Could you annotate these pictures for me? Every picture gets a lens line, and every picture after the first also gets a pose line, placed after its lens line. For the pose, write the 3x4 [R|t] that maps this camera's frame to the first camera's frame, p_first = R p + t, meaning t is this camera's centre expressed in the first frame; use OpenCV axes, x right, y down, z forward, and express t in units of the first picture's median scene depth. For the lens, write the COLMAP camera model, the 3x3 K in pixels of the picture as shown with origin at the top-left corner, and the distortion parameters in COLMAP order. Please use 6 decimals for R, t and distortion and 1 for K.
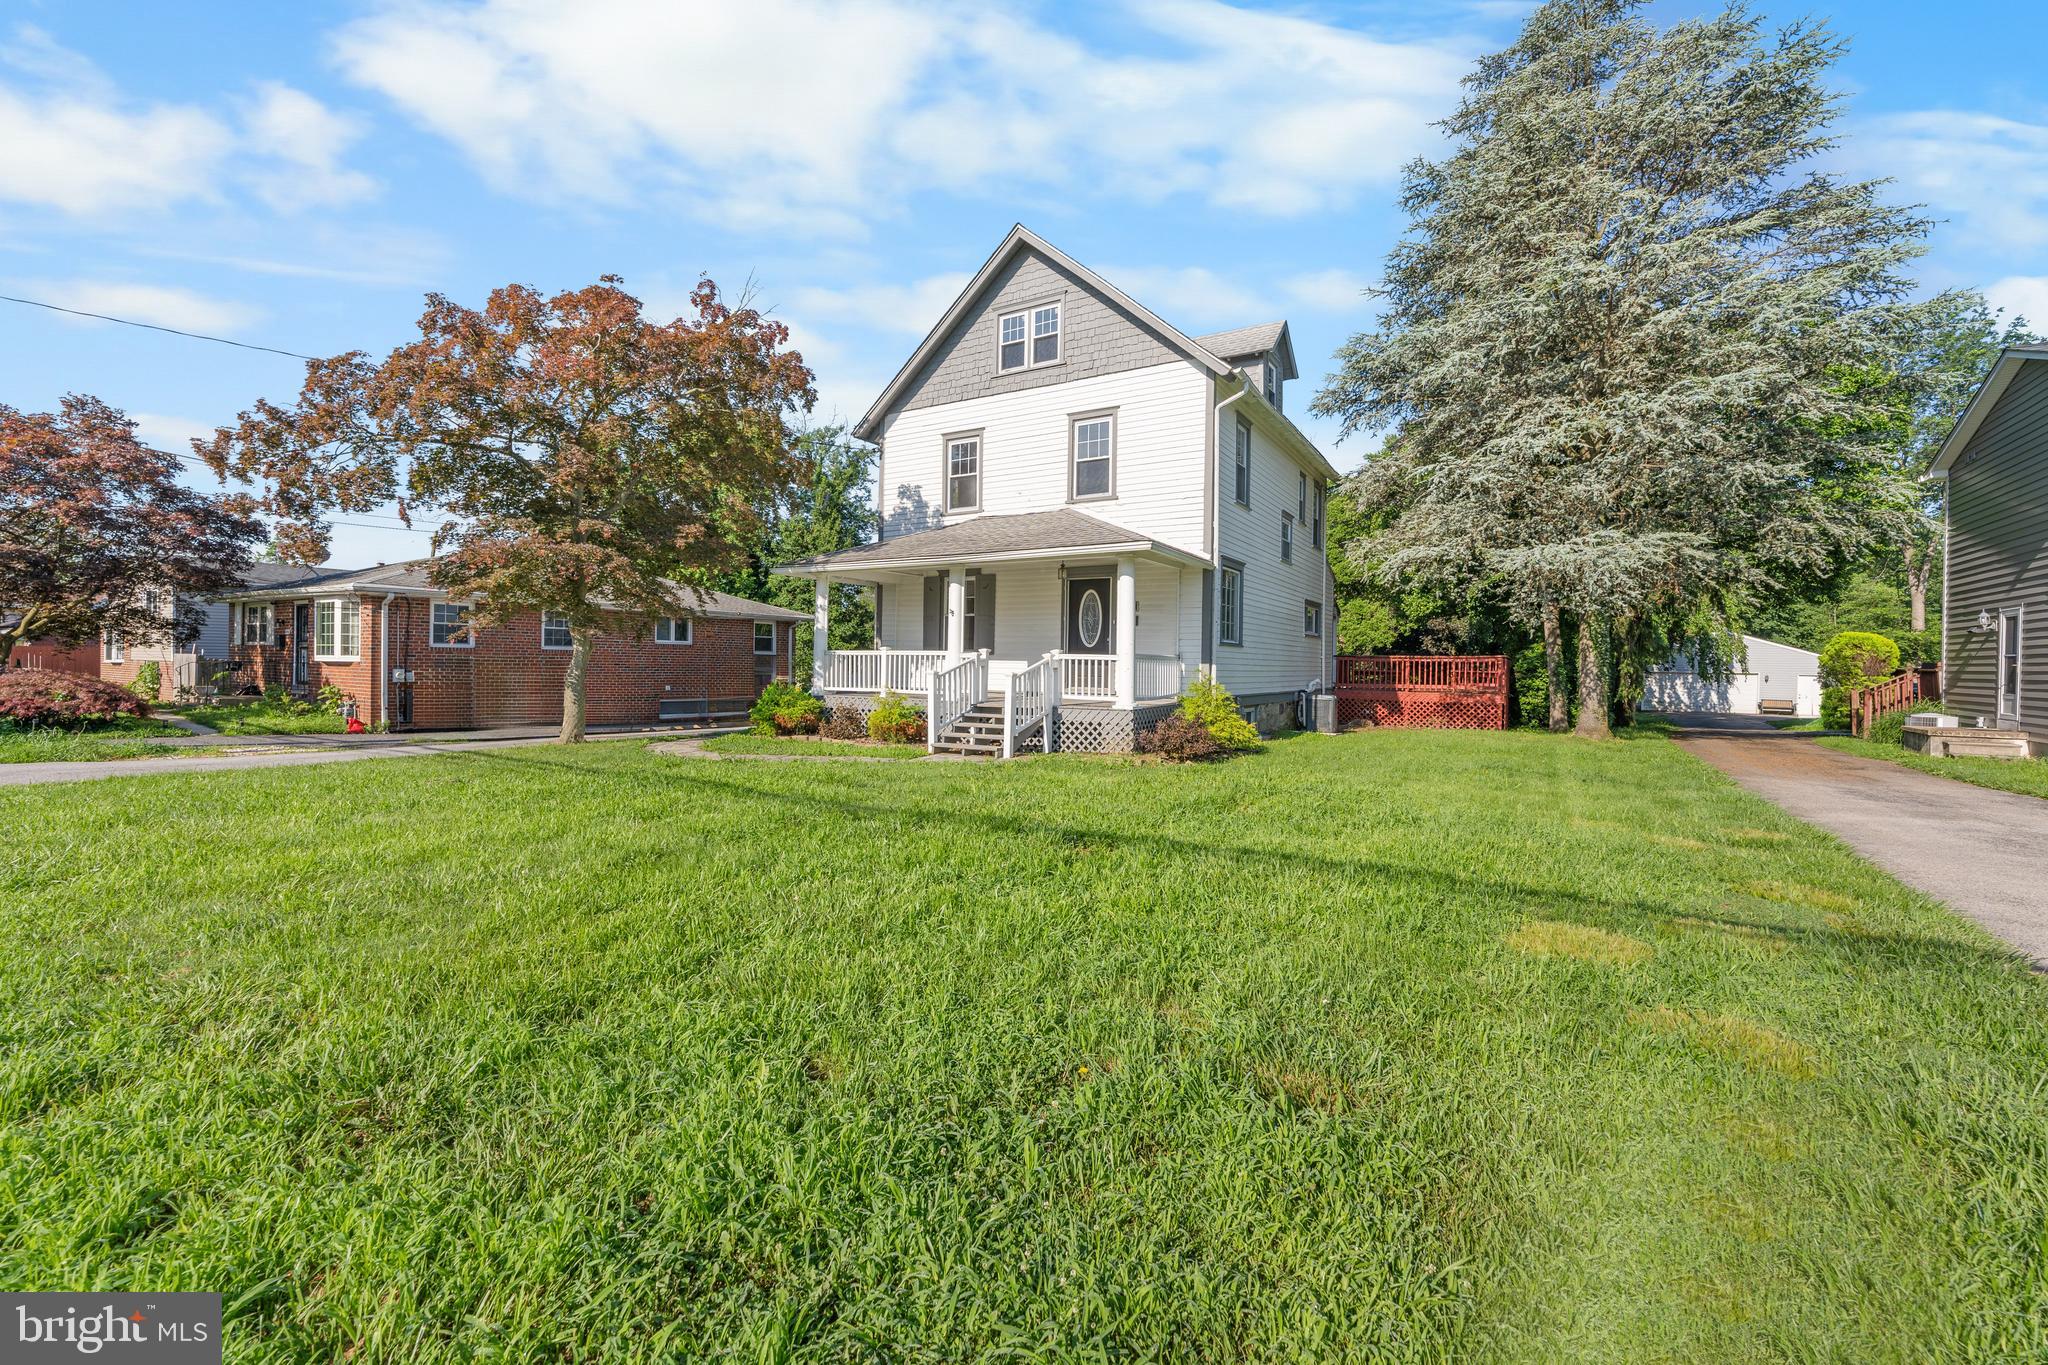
lens RADIAL K [[817.6, 0, 1024.0], [0, 817.6, 682.5], [0, 0, 1]] dist [-0.001600, -0.000137]
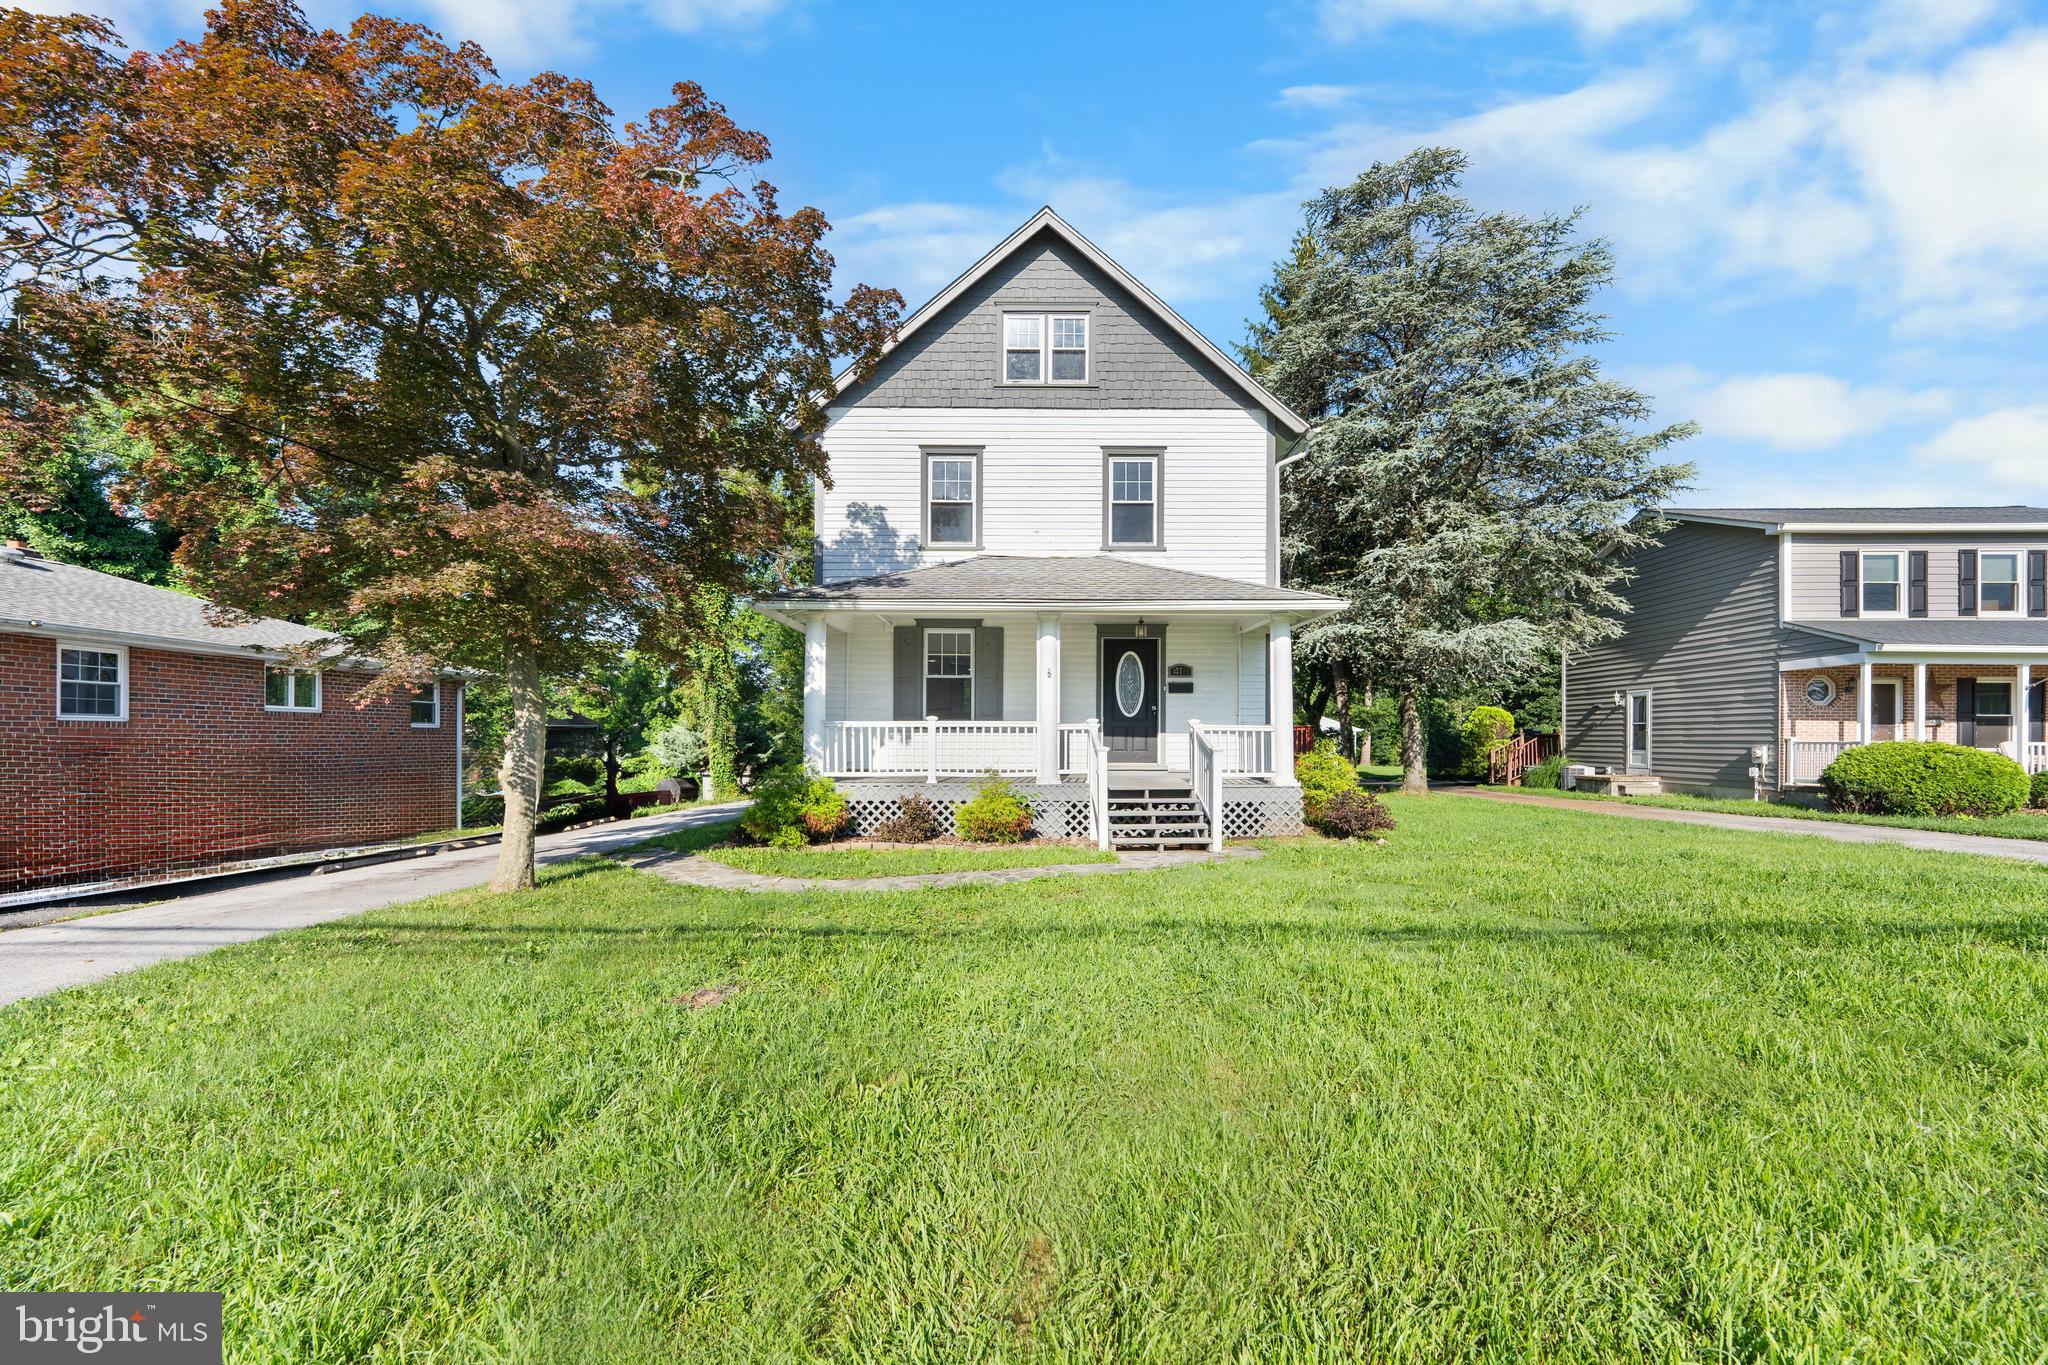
lens RADIAL K [[845.3, 0, 1030.7], [0, 845.3, 750.1], [0, 0, 1]] dist [-0.000662, -0.000004]
pose [[0.854876, -0.019194, 0.518477, -0.469493], [0.021785, 0.999762, 0.001092, -0.010685], [-0.518375, 0.010362, 0.855091, 0.275351]]
